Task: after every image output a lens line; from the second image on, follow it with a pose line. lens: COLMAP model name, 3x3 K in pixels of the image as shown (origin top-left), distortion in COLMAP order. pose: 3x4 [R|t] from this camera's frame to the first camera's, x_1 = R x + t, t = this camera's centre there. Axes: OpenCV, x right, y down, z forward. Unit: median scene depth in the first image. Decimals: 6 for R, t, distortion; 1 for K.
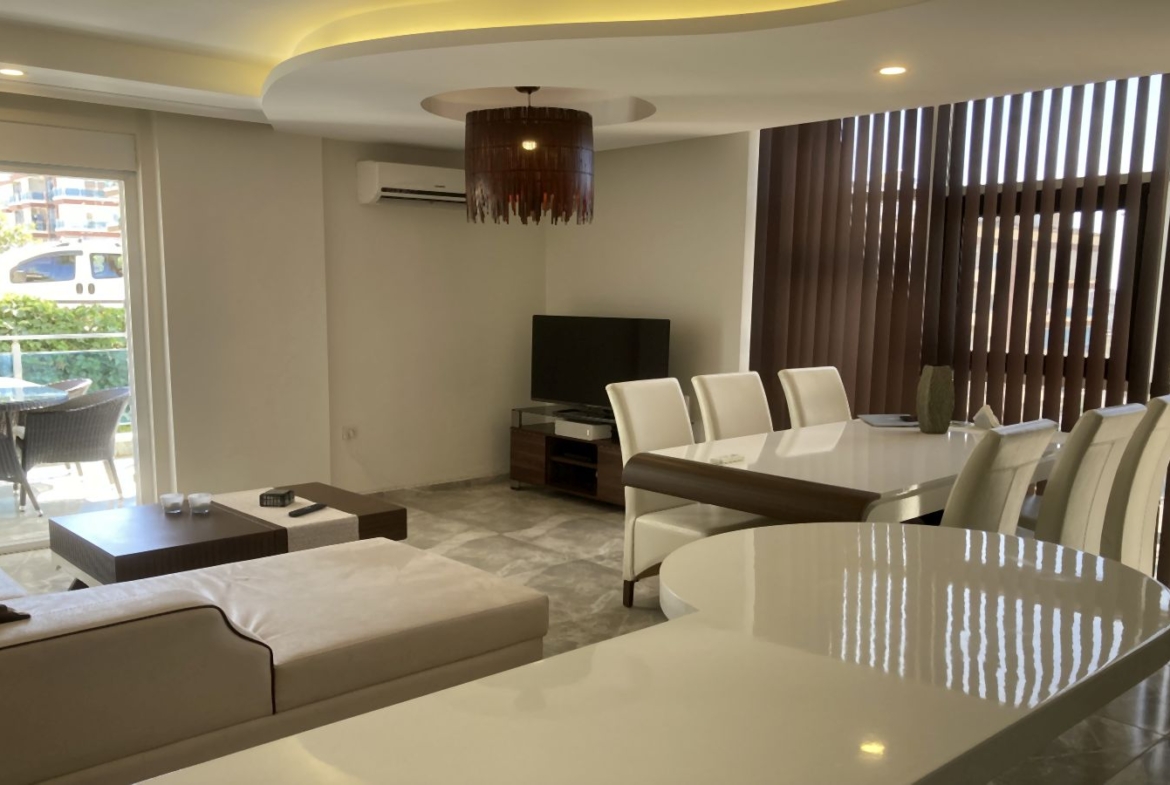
lens RADIAL K [[1029.0, 0, 565.6], [0, 1029.0, 411.8], [0, 0, 1]] dist [0.024398, -0.002303]
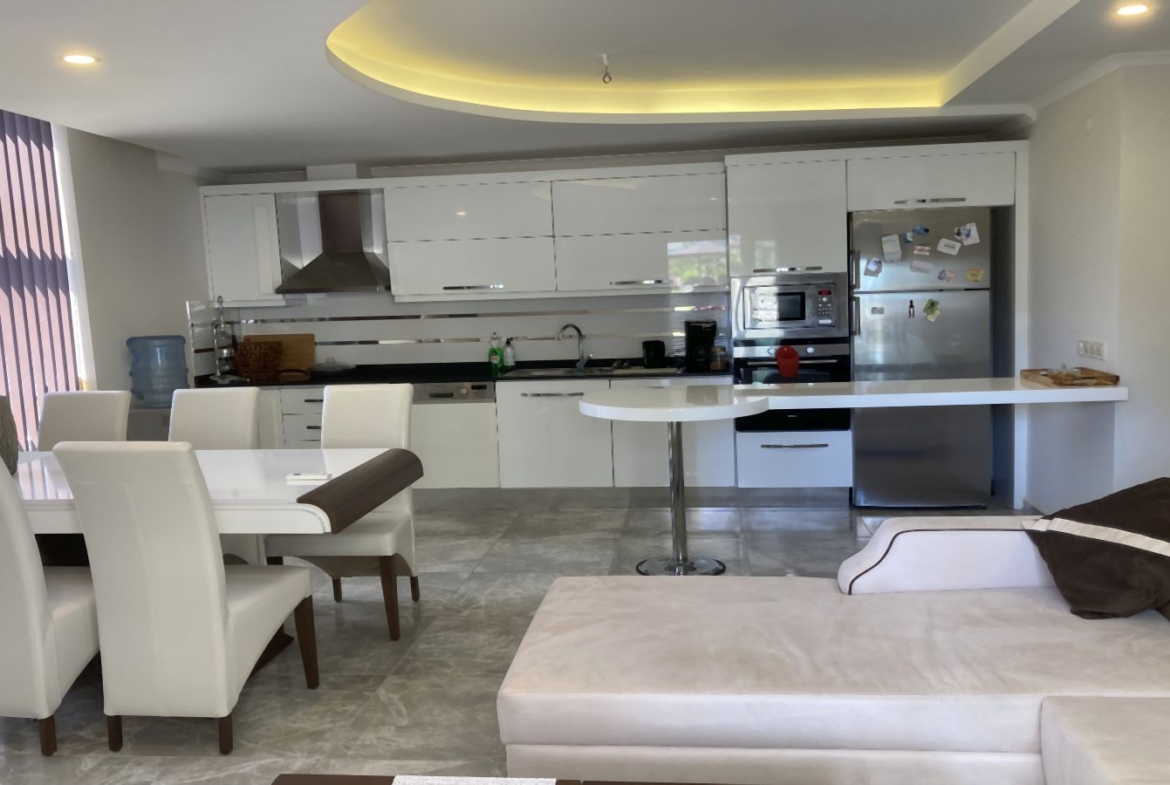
lens RADIAL K [[1018.6, 0, 587.5], [0, 1018.6, 443.6], [0, 0, 1]] dist [0.012967, -0.004870]
pose [[-0.672838, -0.099921, 0.733011, -0.518381], [0.120166, 0.962916, 0.241562, -0.136994], [-0.729965, 0.250615, -0.635880, 1.032375]]
